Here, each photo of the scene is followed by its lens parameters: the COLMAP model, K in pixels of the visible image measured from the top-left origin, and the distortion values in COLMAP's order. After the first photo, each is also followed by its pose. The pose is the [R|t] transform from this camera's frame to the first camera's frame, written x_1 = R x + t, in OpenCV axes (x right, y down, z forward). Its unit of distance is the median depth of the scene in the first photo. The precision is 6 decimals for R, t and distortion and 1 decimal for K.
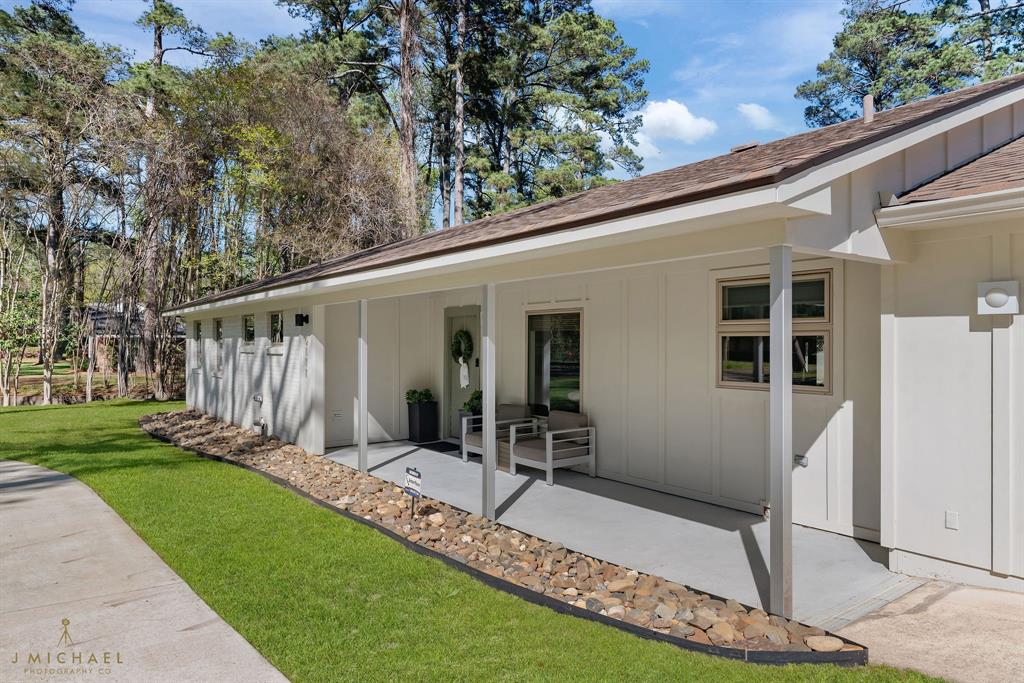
lens RADIAL K [[659.5, 0, 512.0], [0, 659.5, 341.5], [0, 0, 1]] dist [-0.005996, -0.000645]
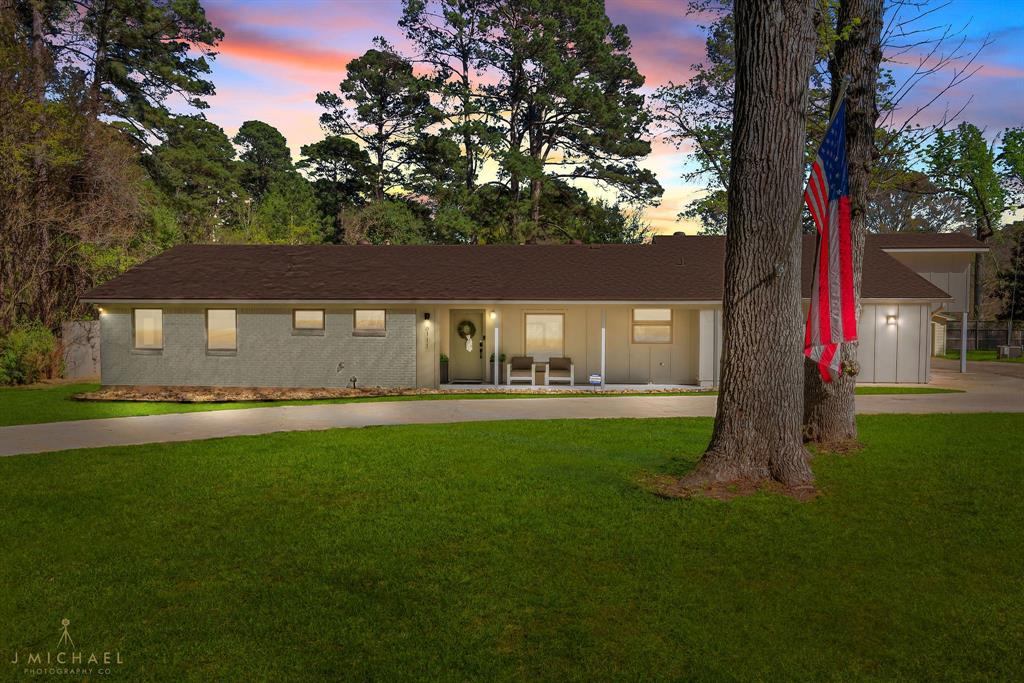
lens RADIAL K [[737.3, 0, 515.3], [0, 737.3, 324.6], [0, 0, 1]] dist [0.141647, 0.000542]
pose [[0.646339, -0.005526, 0.763030, -1.301331], [-0.004402, 0.999930, 0.010970, -0.026398], [-0.763037, -0.010449, 0.646270, -0.370092]]
